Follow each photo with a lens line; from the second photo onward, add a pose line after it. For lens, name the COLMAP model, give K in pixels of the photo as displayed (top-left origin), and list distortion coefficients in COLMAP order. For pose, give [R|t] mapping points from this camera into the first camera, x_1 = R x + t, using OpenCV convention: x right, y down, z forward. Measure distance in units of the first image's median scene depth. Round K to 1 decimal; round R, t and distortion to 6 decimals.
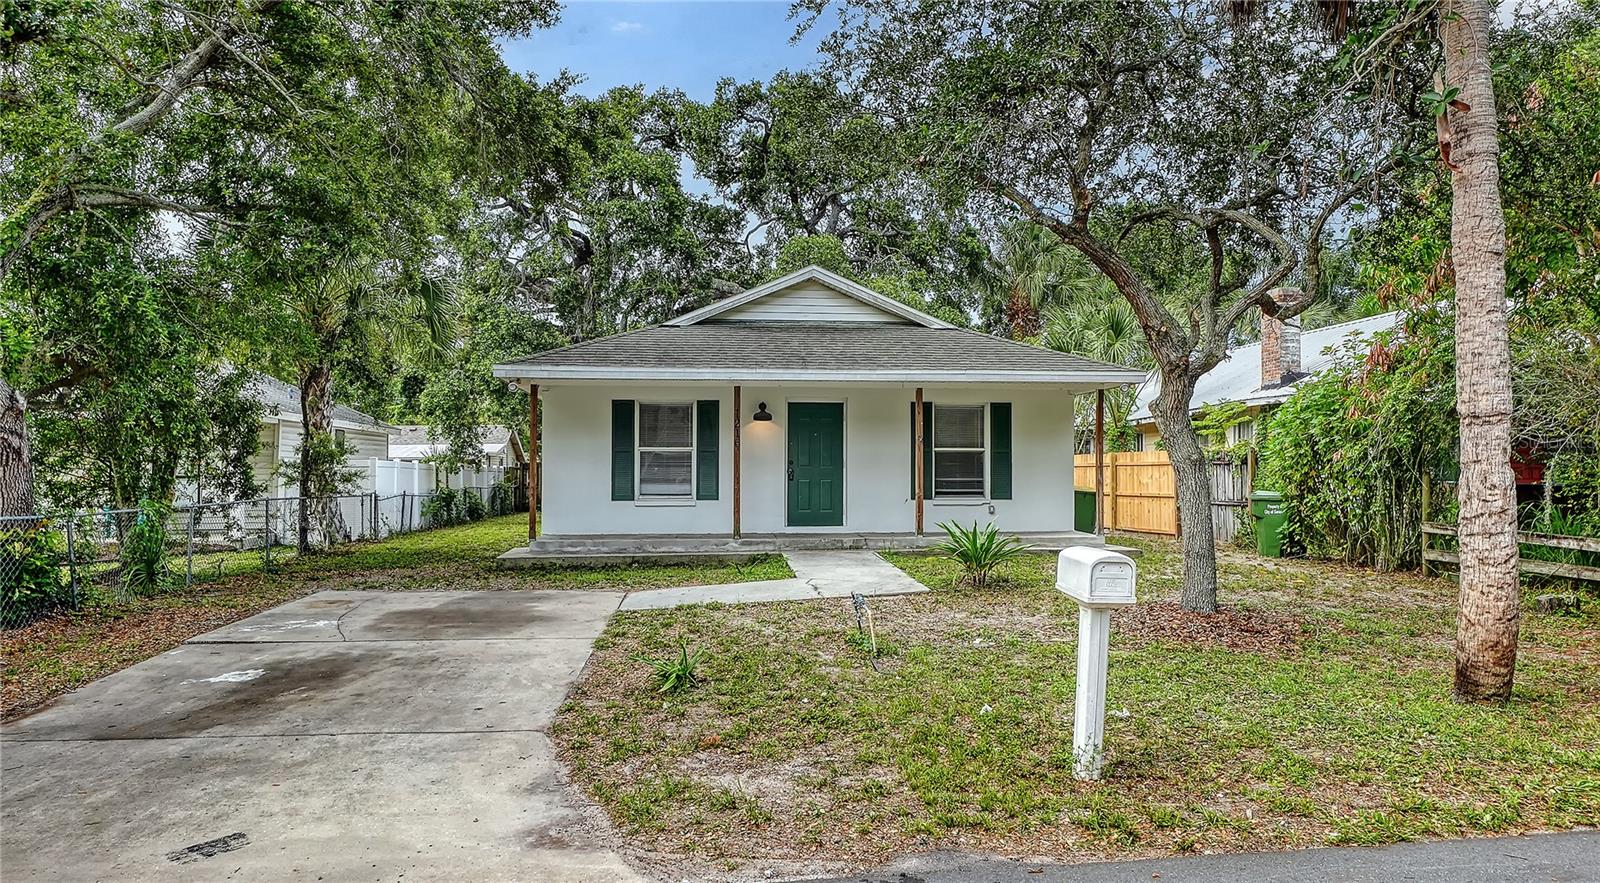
lens RADIAL K [[952.8, 0, 799.6], [0, 952.8, 441.0], [0, 0, 1]] dist [-0.002396, -0.000045]
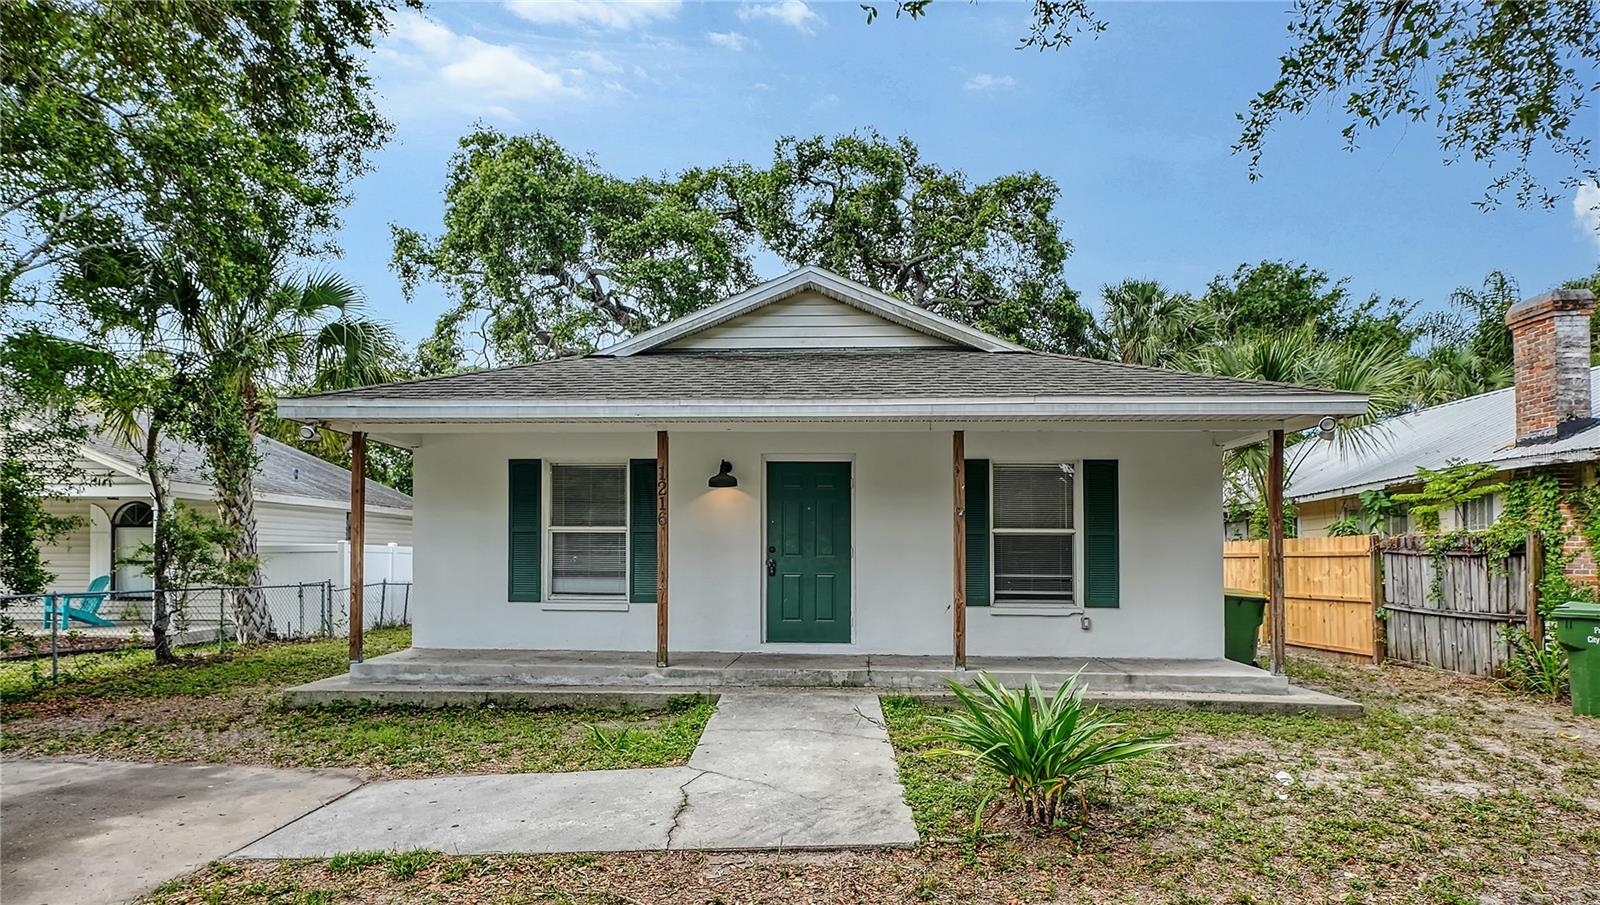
lens RADIAL K [[774.9, 0, 757.6], [0, 774.9, 521.5], [0, 0, 1]] dist [0.004993, 0.000194]
pose [[0.976298, -0.002380, -0.216418, 0.098946], [-0.000857, 0.999889, -0.014864, 0.010539], [0.216429, 0.014697, 0.976188, 0.439556]]
